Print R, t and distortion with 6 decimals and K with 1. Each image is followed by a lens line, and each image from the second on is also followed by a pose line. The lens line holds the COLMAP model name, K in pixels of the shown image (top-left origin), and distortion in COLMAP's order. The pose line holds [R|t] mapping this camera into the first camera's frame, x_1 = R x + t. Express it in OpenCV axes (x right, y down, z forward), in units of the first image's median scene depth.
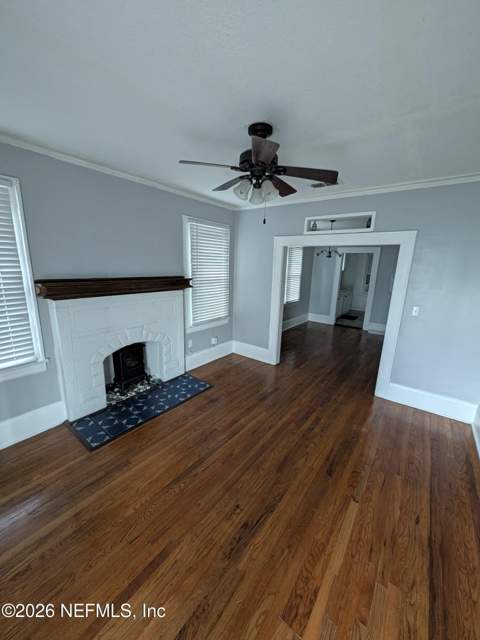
lens RADIAL K [[247.7, 0, 237.5], [0, 247.7, 319.0], [0, 0, 1]] dist [-0.000492, 0.000211]
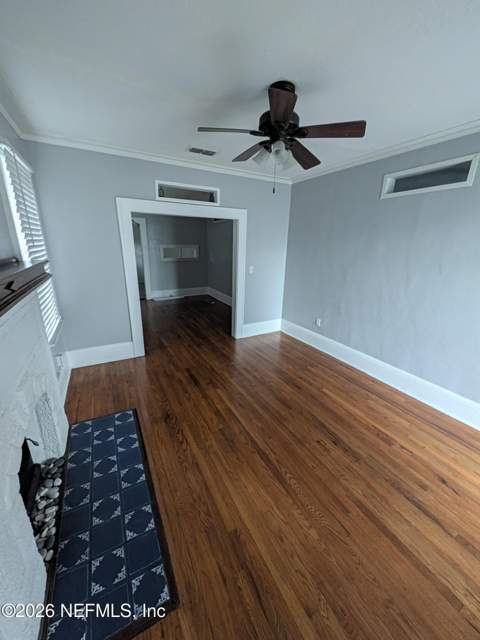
lens RADIAL K [[247.7, 0, 237.5], [0, 247.7, 319.0], [0, 0, 1]] dist [-0.000492, 0.000211]
pose [[0.405050, -0.288956, 0.867432, -0.722191], [0.192685, 0.954415, 0.227957, -0.115138], [-0.893760, 0.074807, 0.442264, 0.541789]]
